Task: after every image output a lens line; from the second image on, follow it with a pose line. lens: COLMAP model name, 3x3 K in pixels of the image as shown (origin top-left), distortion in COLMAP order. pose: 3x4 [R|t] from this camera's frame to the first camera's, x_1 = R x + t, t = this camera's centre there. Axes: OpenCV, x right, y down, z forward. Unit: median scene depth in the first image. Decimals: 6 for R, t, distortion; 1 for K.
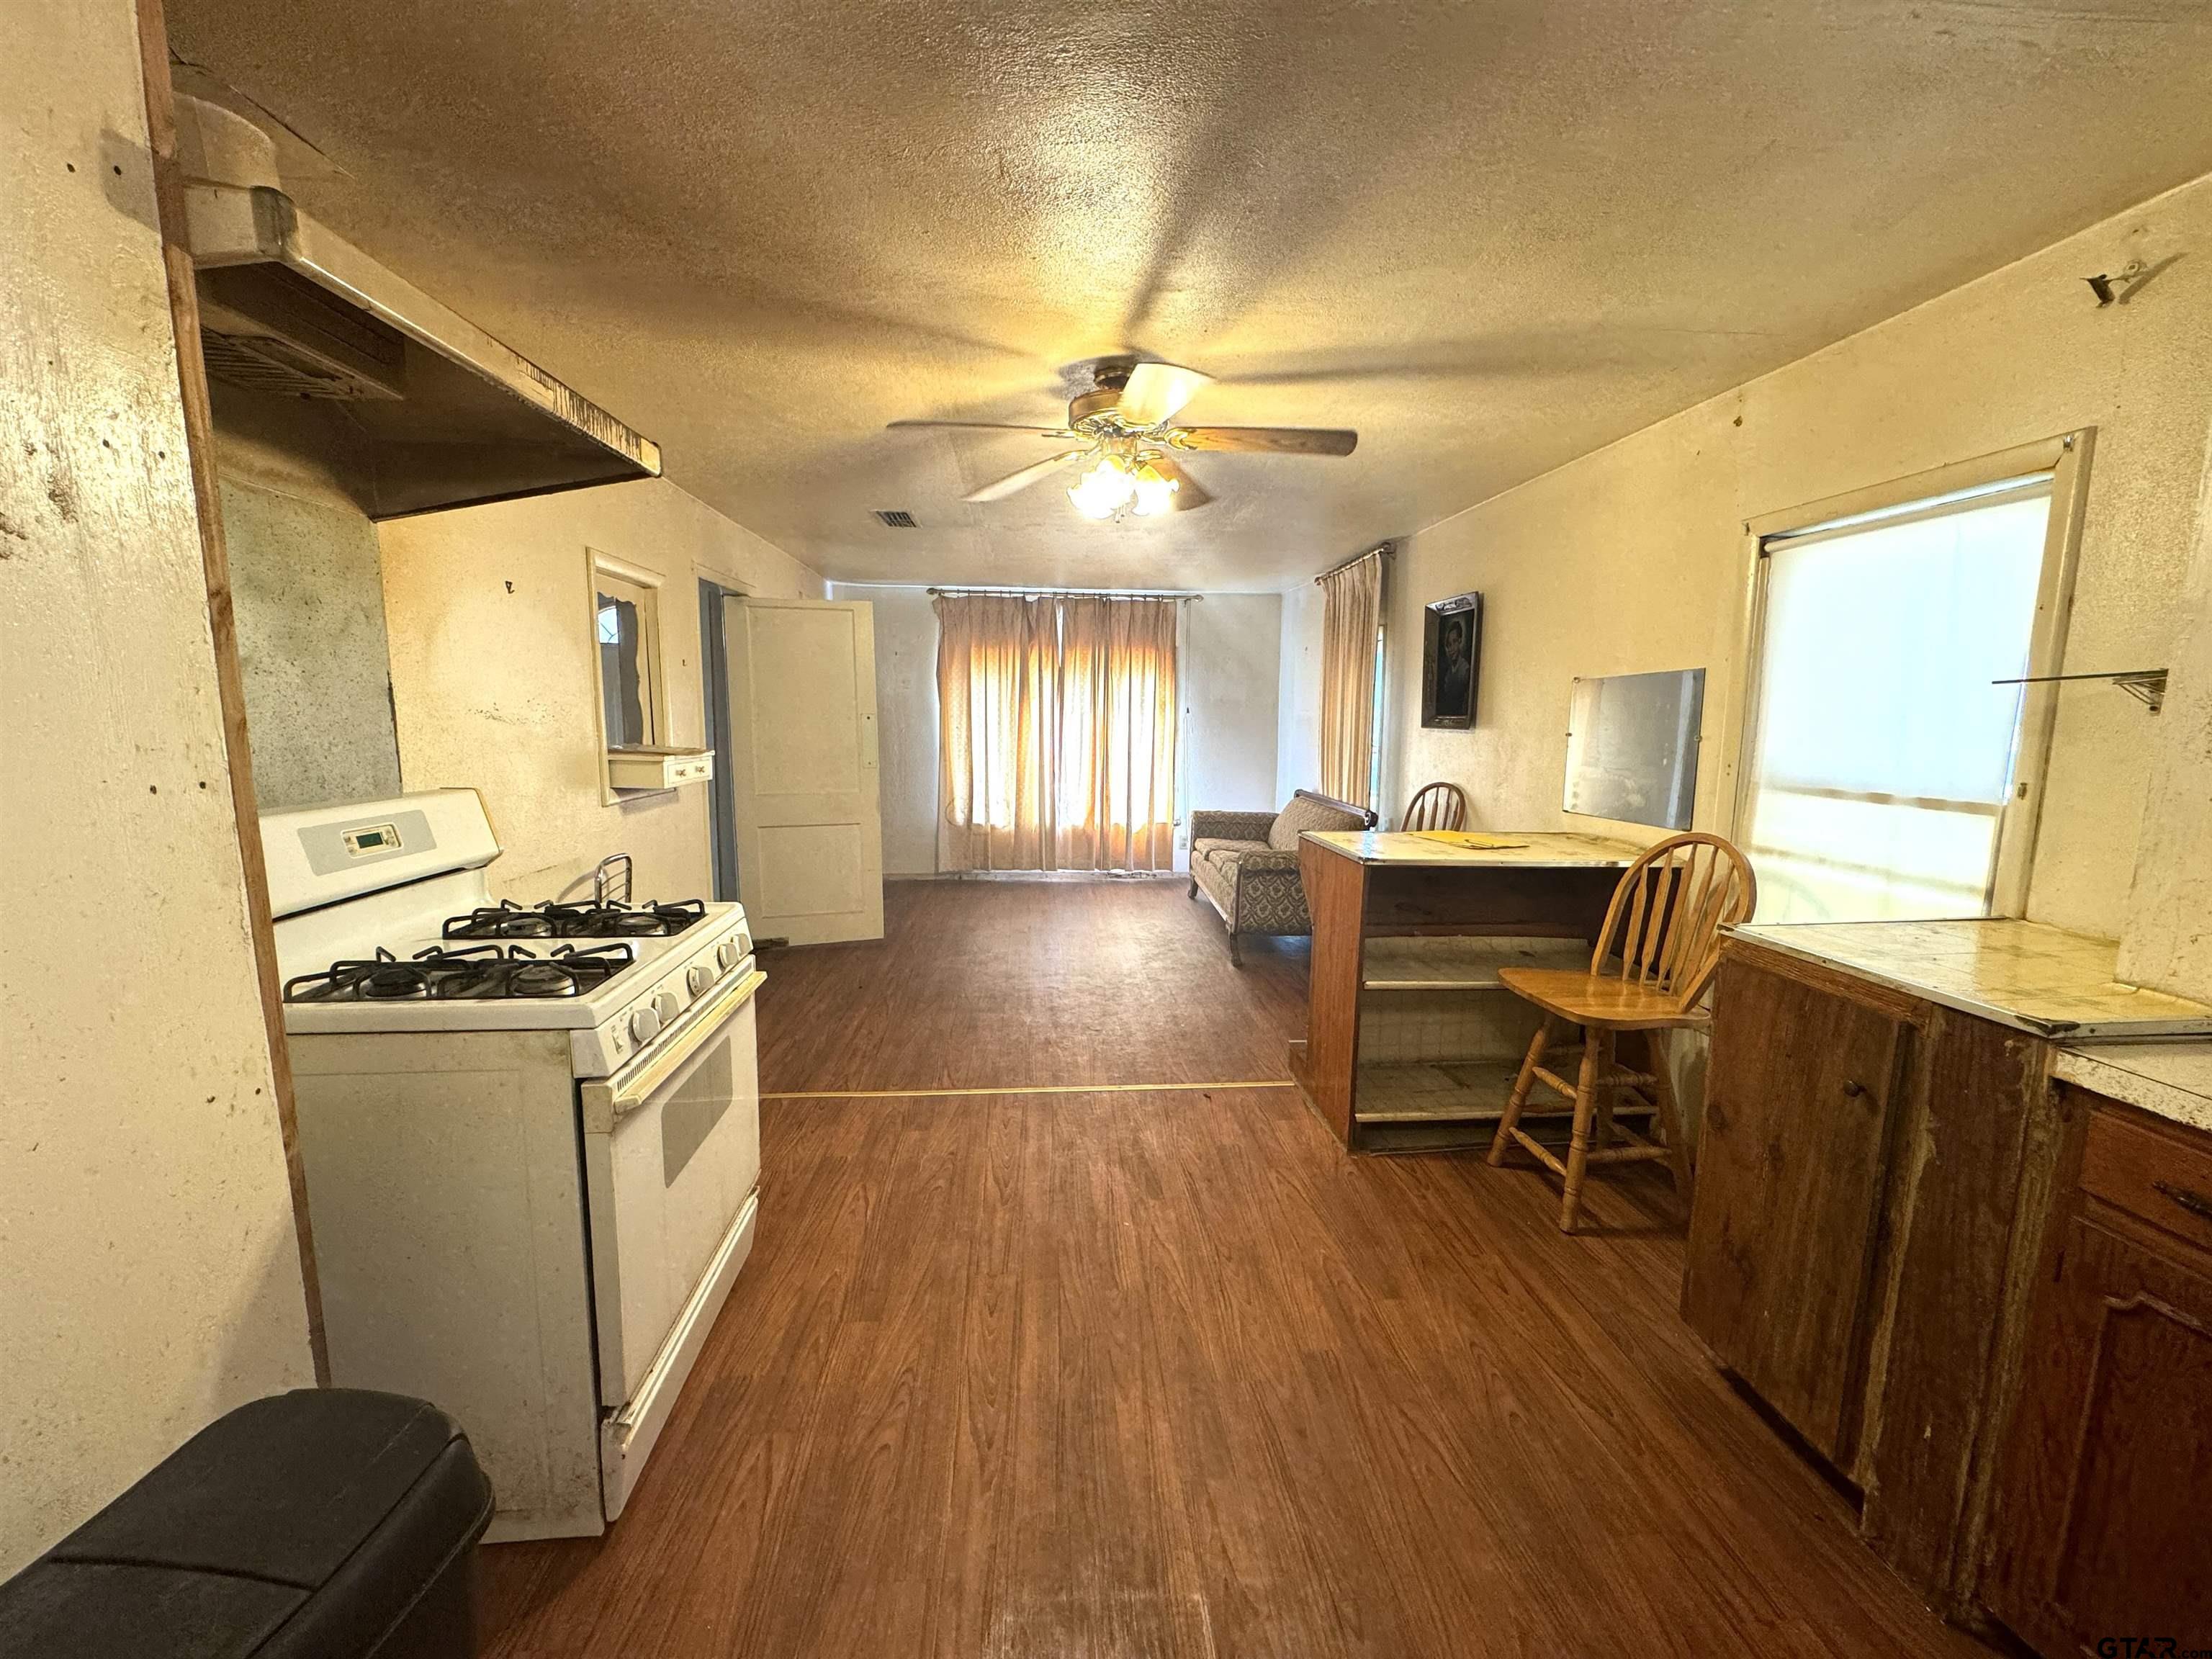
lens RADIAL K [[881.5, 0, 1112.3], [0, 881.5, 837.4], [0, 0, 1]] dist [-0.004349, 0.000611]
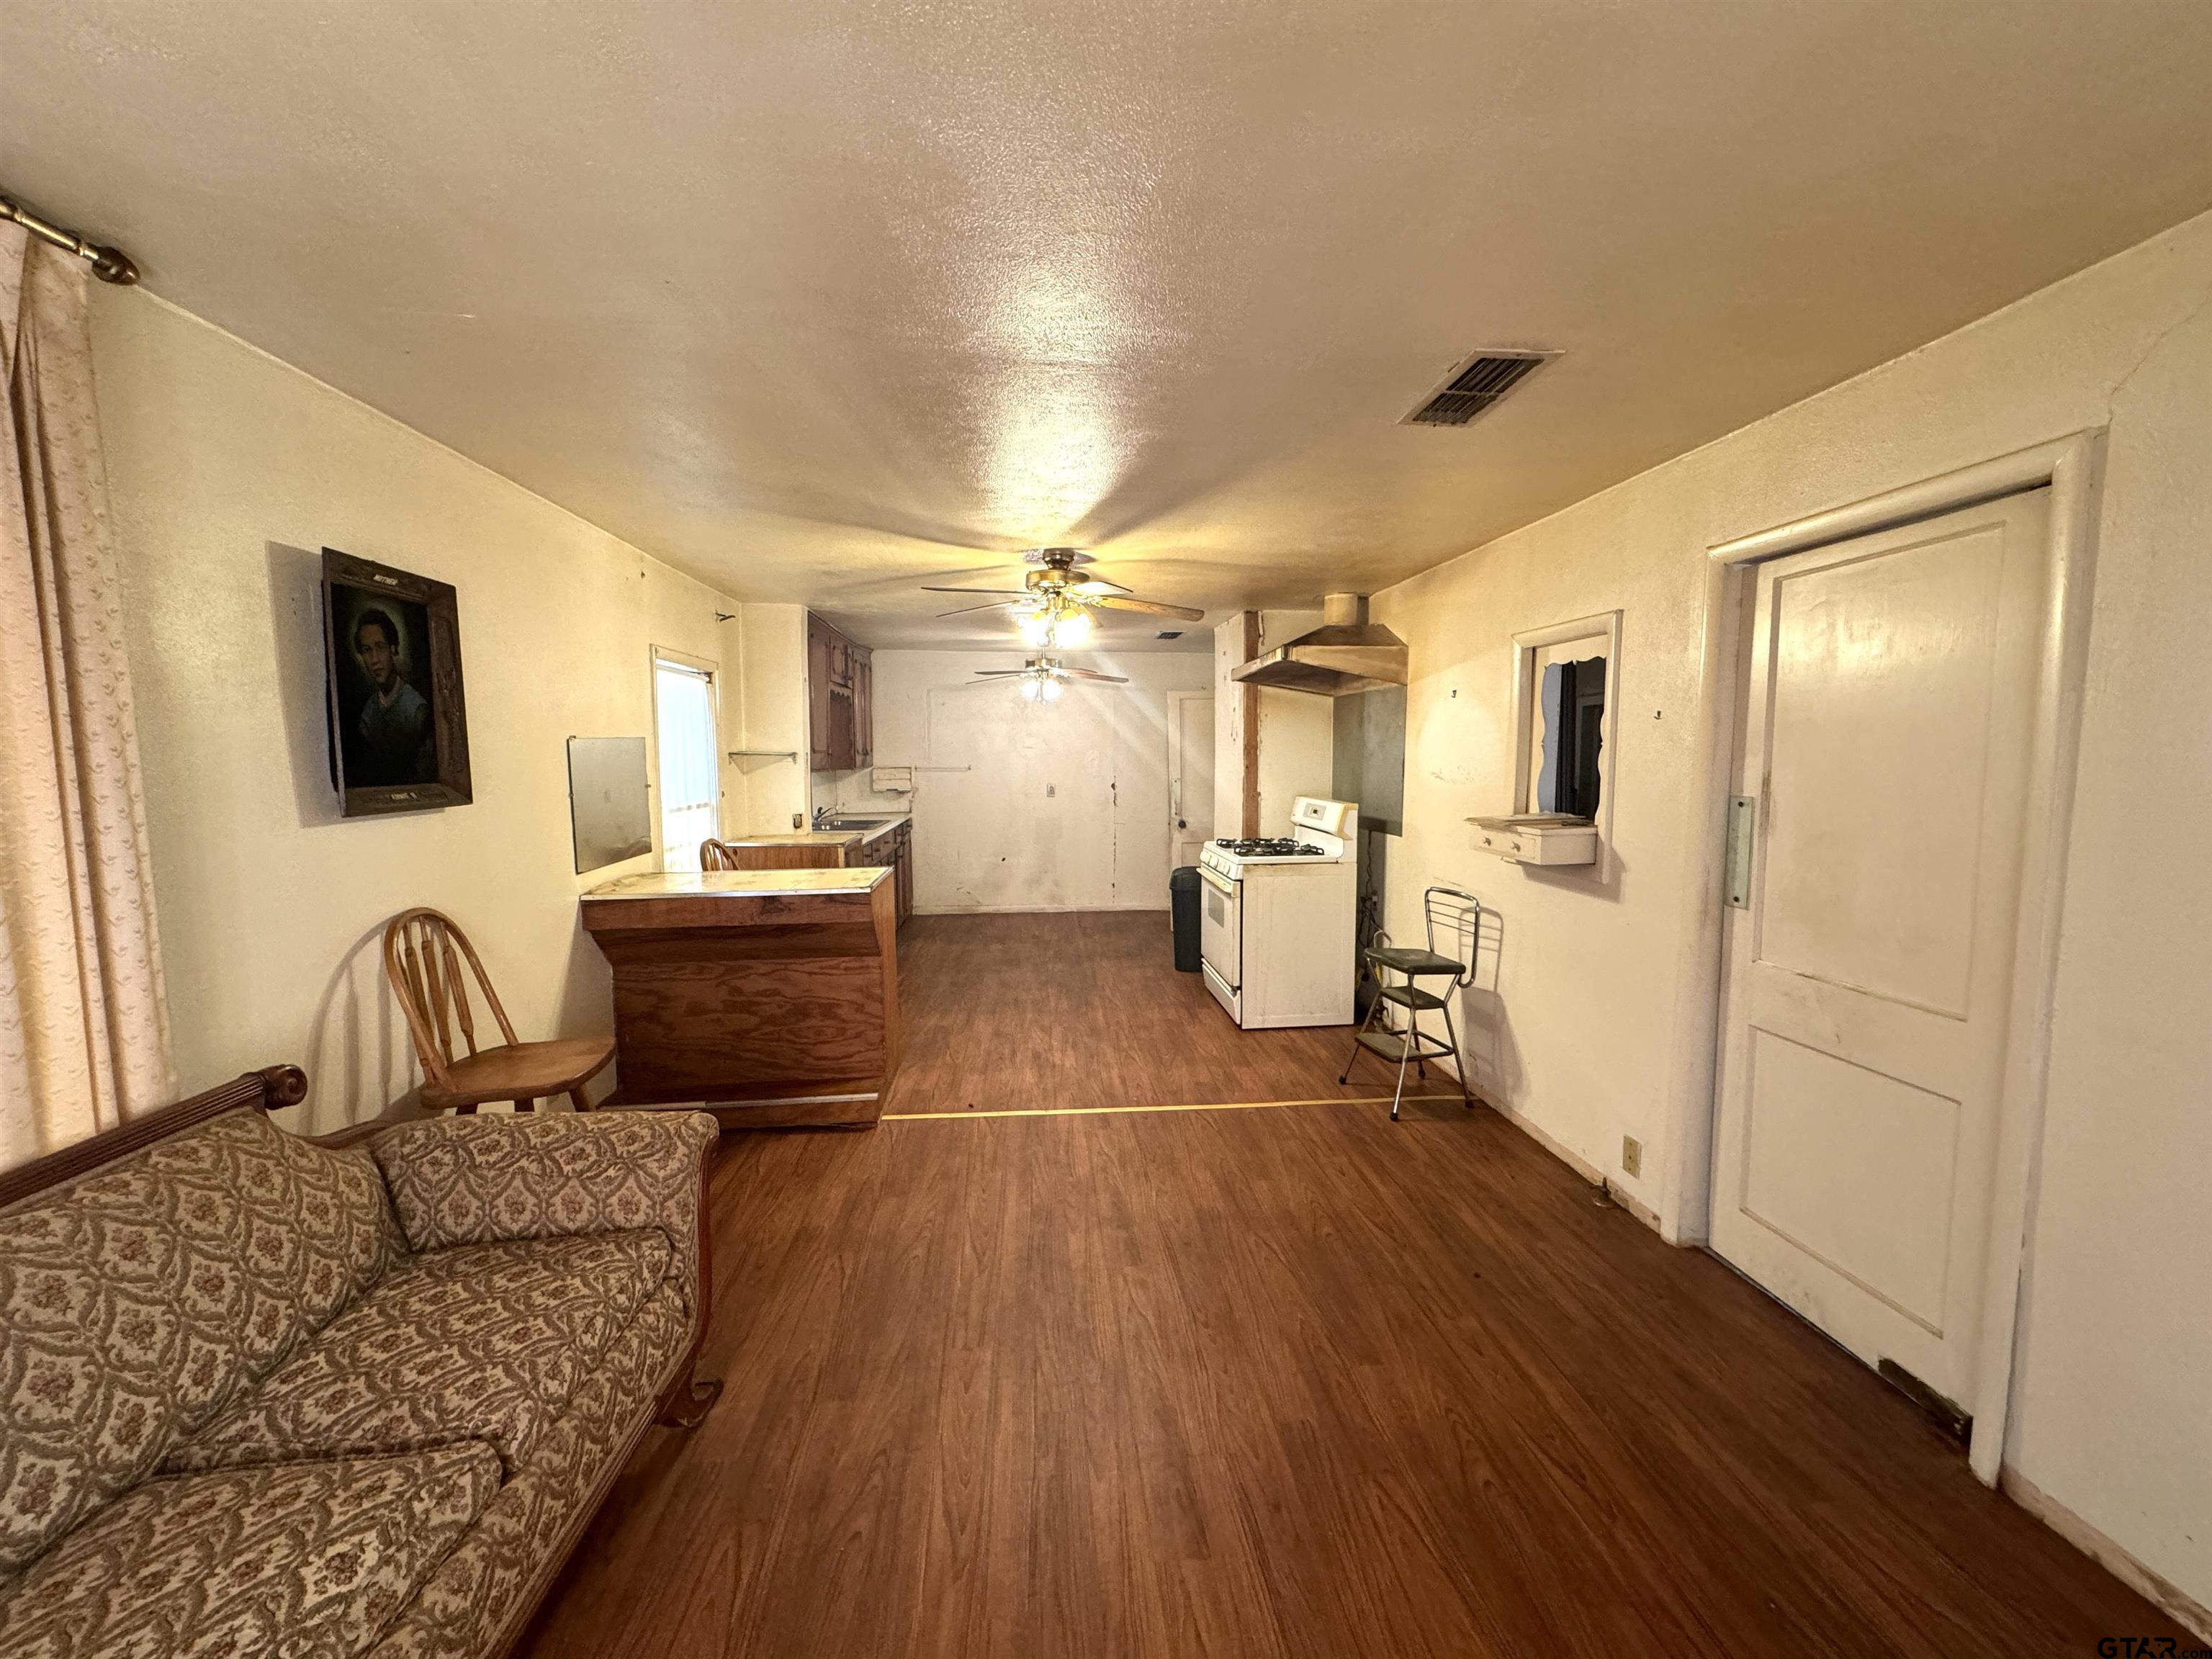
lens RADIAL K [[881.5, 0, 1100.9], [0, 881.5, 827.6], [0, 0, 1]] dist [-0.004349, 0.000611]
pose [[-0.999942, -0.009307, 0.005469, -0.029864], [-0.007833, 0.974183, 0.225626, -0.149411], [-0.007428, 0.225570, -0.974199, 0.956327]]
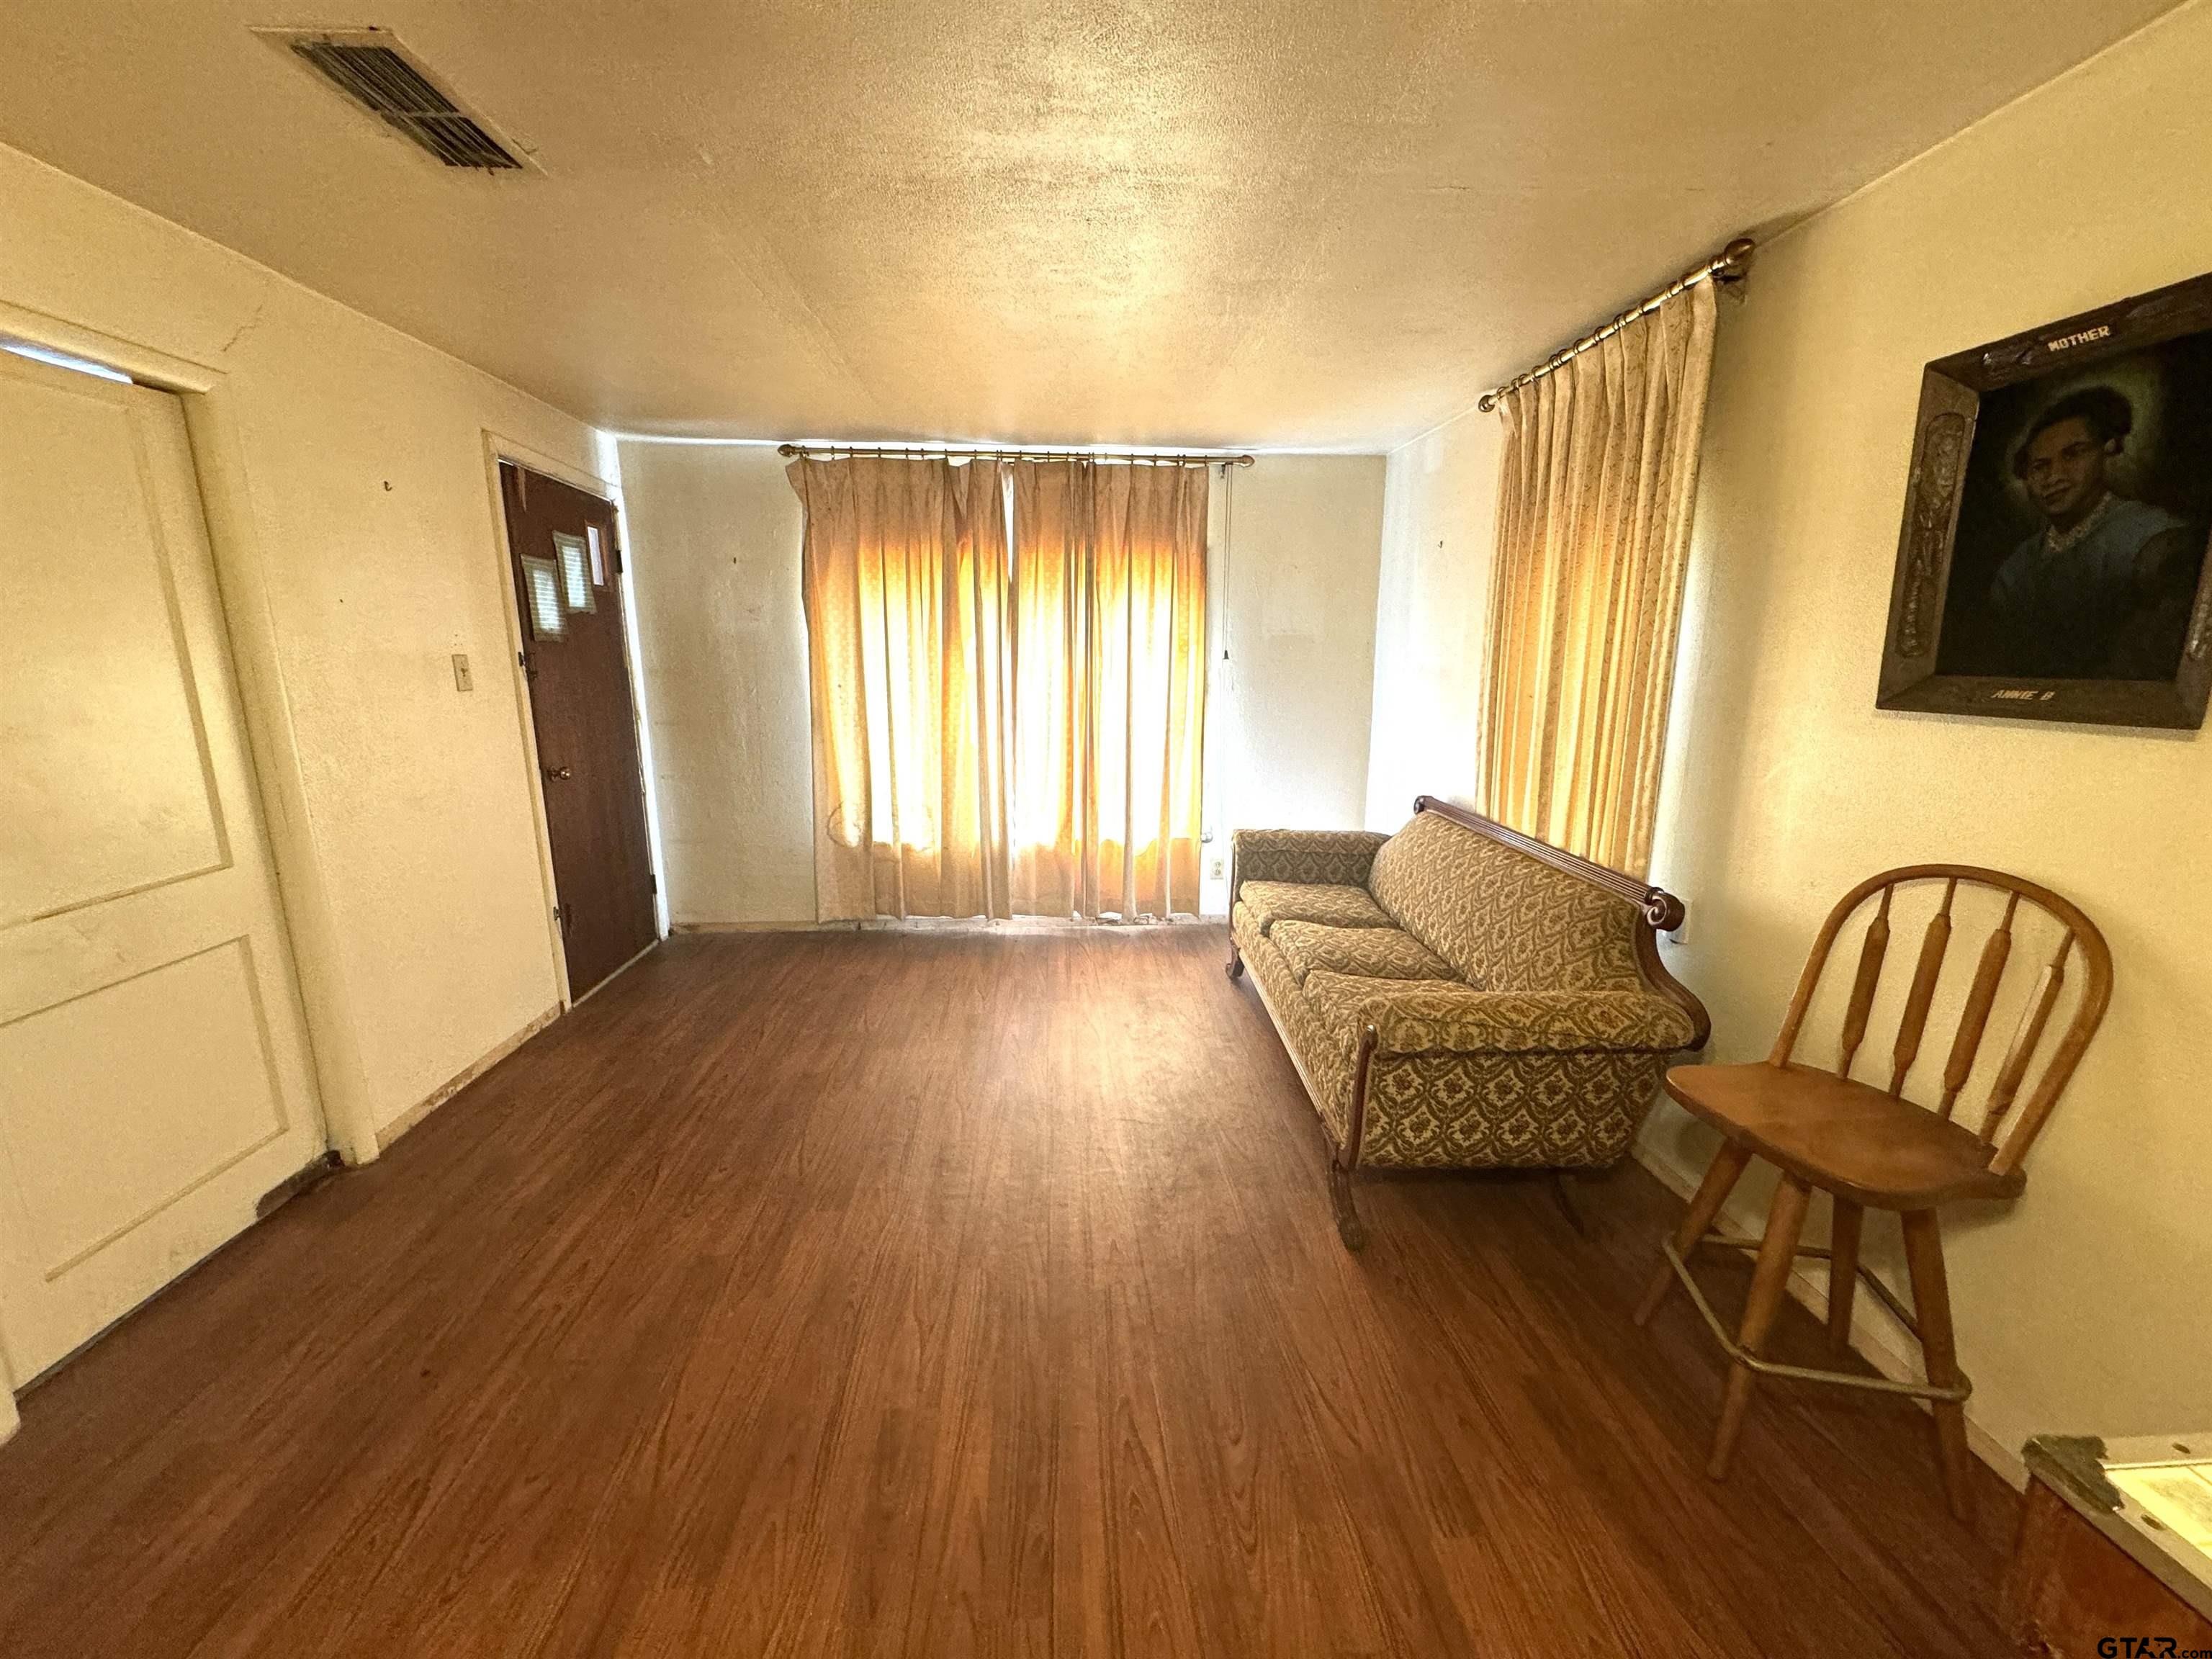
lens RADIAL K [[881.5, 0, 1110.7], [0, 881.5, 834.0], [0, 0, 1]] dist [-0.004349, 0.000611]
pose [[0.999742, -0.000722, -0.022698, 0.021434], [0.002194, 0.997890, 0.064887, -0.063803], [0.022603, -0.064920, 0.997634, 0.407300]]
